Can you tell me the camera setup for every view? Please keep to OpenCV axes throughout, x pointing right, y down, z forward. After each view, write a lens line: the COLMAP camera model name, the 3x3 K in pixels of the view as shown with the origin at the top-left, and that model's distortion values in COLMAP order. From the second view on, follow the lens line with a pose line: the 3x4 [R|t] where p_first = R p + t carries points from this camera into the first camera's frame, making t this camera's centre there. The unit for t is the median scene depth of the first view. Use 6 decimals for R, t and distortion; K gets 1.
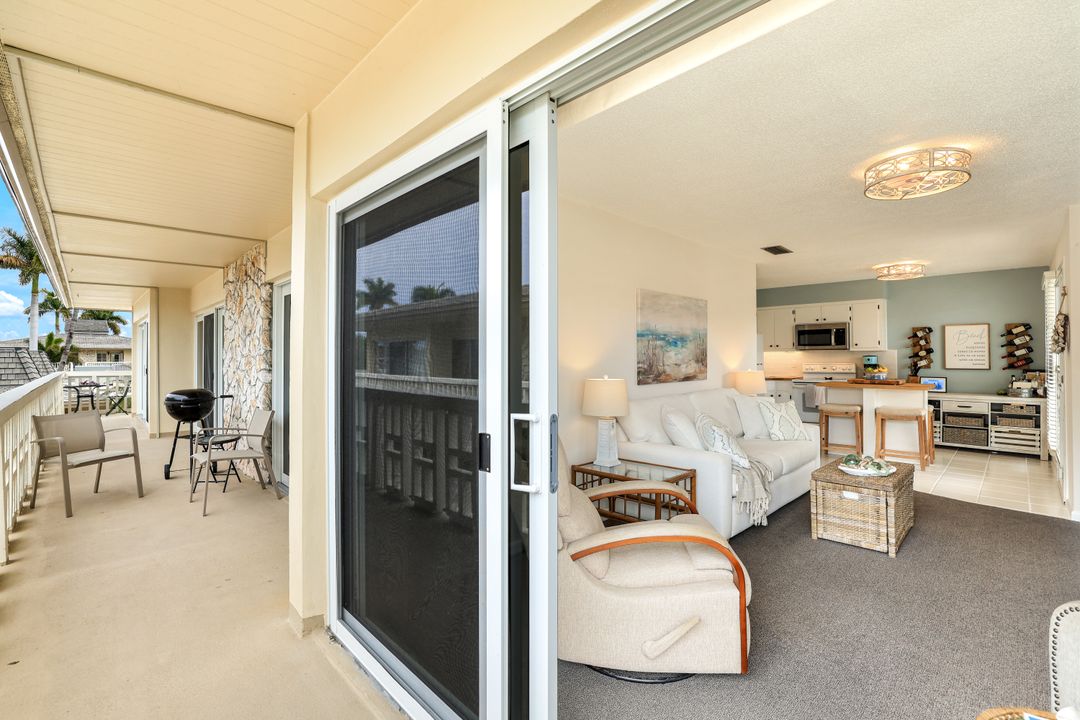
lens RADIAL K [[474.0, 0, 533.5], [0, 474.0, 352.2], [0, 0, 1]] dist [-0.048094, 0.020179]
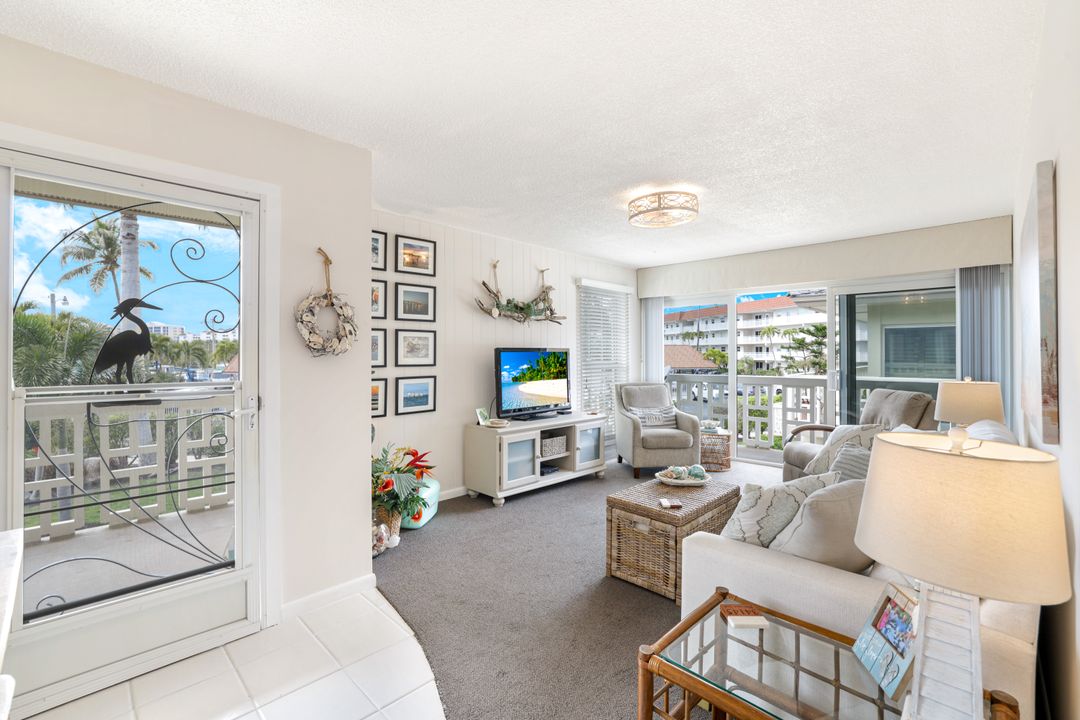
lens RADIAL K [[474.0, 0, 533.5], [0, 474.0, 352.2], [0, 0, 1]] dist [-0.048094, 0.020179]
pose [[-0.999734, 0.004764, -0.022579, 0.563816], [0.005065, 0.999899, -0.013286, 0.005026], [0.022513, -0.013397, -0.999657, 1.050880]]
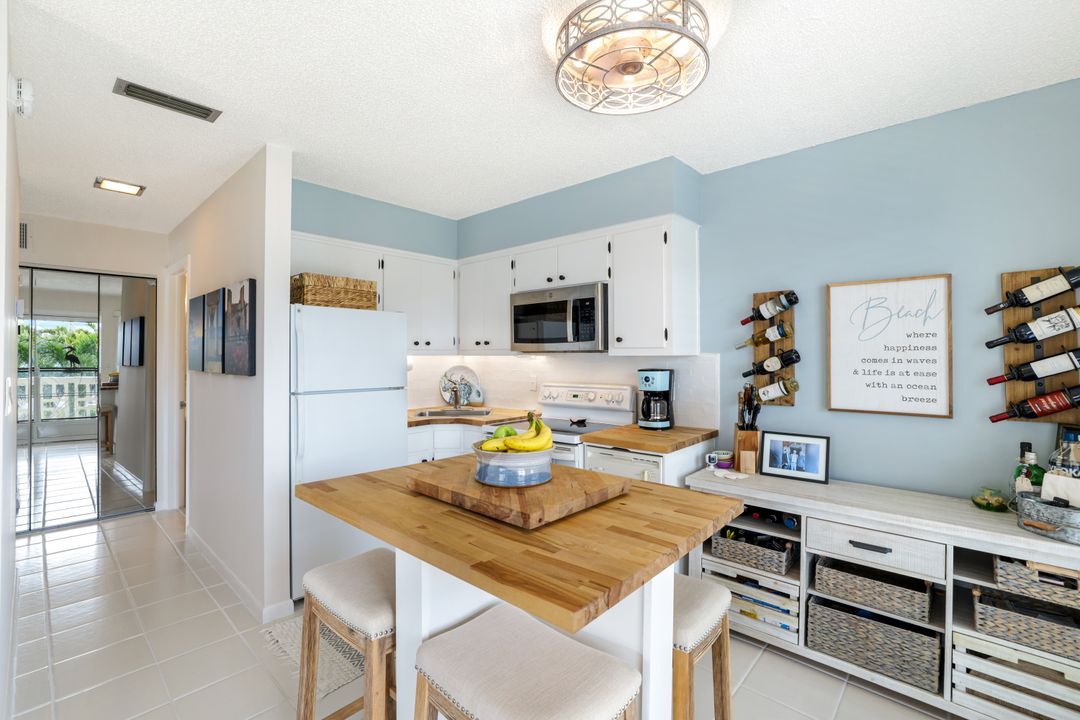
lens RADIAL K [[481.1, 0, 533.0], [0, 481.1, 355.3], [0, 0, 1]] dist [-0.047076, 0.021679]
pose [[0.998150, 0.004409, 0.060639, 0.729014], [-0.004893, 0.999957, 0.007839, -0.007428], [-0.060602, -0.008121, 0.998129, 0.741736]]
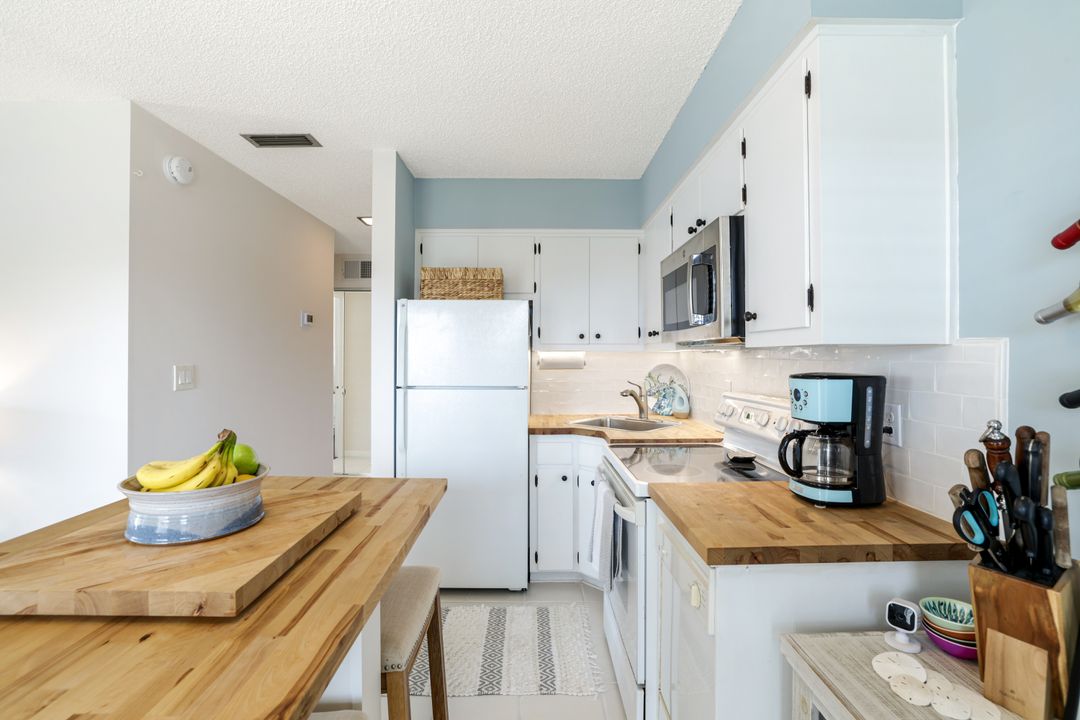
lens RADIAL K [[474.0, 0, 533.5], [0, 474.0, 352.2], [0, 0, 1]] dist [-0.048094, 0.020179]
pose [[0.717472, 0.001350, -0.696586, 0.934208], [0.001949, 0.999990, 0.003946, -0.002049], [0.696584, -0.004189, 0.717463, 0.959954]]
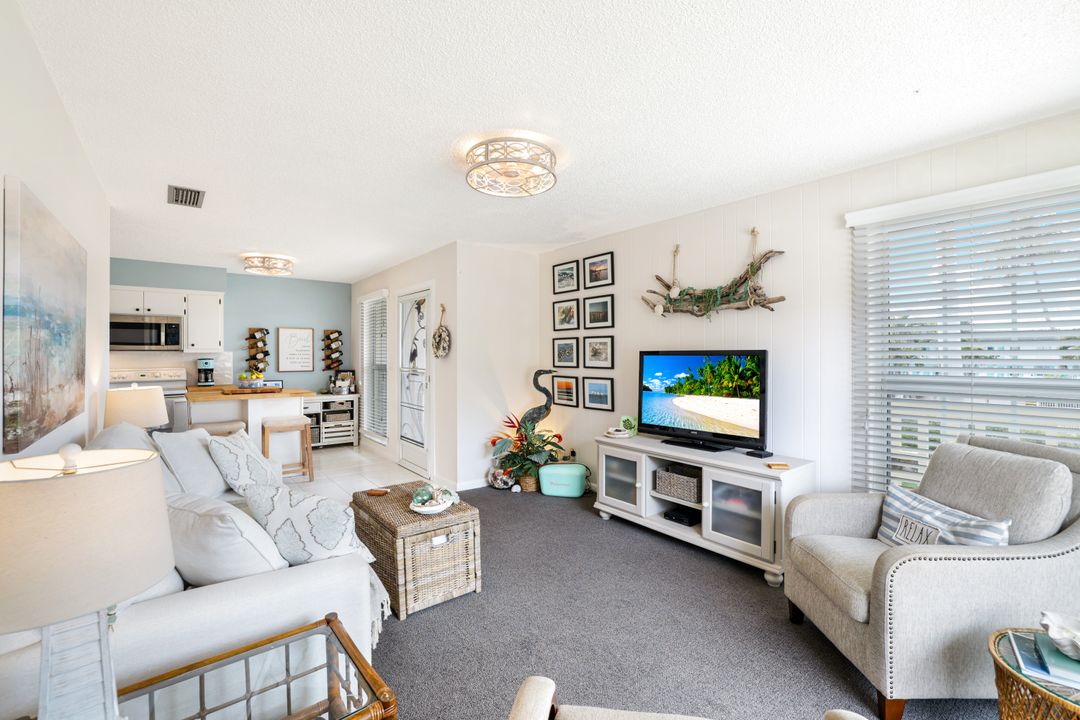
lens RADIAL K [[470.1, 0, 531.8], [0, 470.1, 354.1], [0, 0, 1]] dist [-0.049645, 0.018206]
pose [[0.105405, 0.003632, 0.994423, -0.047964], [-0.009651, 0.999950, -0.002629, -0.004714], [-0.994383, -0.009320, 0.105435, 0.400298]]
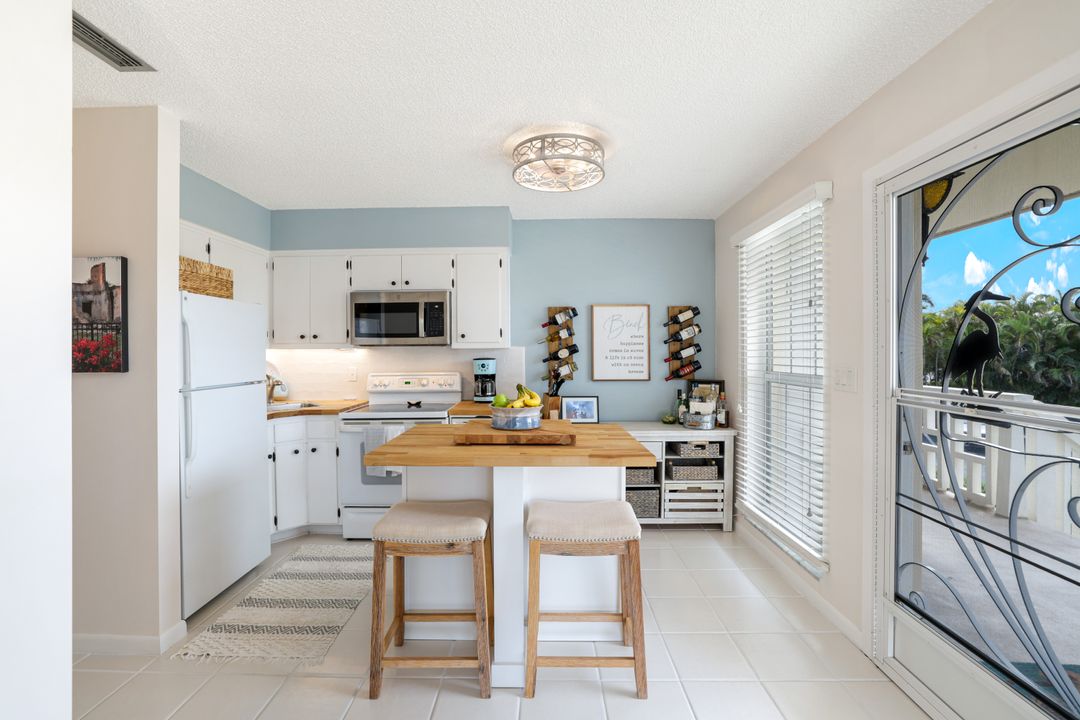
lens RADIAL K [[474.0, 0, 533.5], [0, 474.0, 352.2], [0, 0, 1]] dist [-0.048094, 0.020179]
pose [[0.708258, -0.001305, 0.705952, 0.473560], [-0.005778, 0.999954, 0.007645, -0.003907], [-0.705930, -0.009493, 0.708218, 0.714275]]
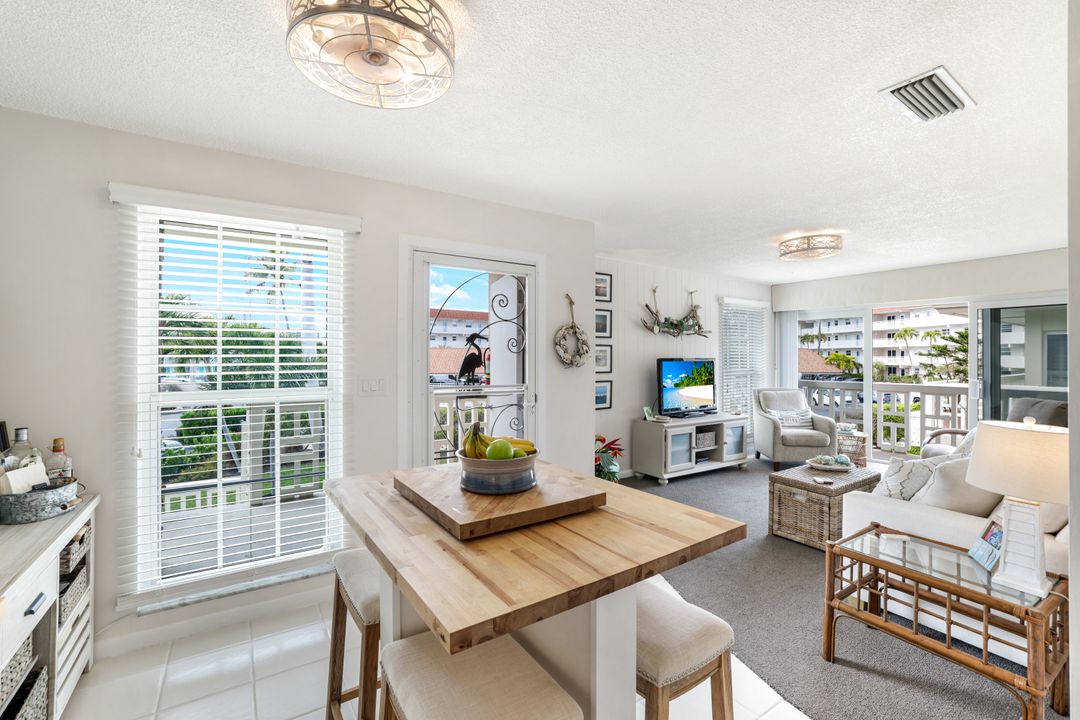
lens RADIAL K [[468.0, 0, 537.1], [0, 468.0, 355.6], [0, 0, 1]] dist [-0.048648, 0.019729]
pose [[-0.982303, 0.002488, 0.187280, 0.665522], [0.000078, 0.999917, -0.012871, -0.005470], [-0.187297, -0.012628, -0.982222, 1.234878]]
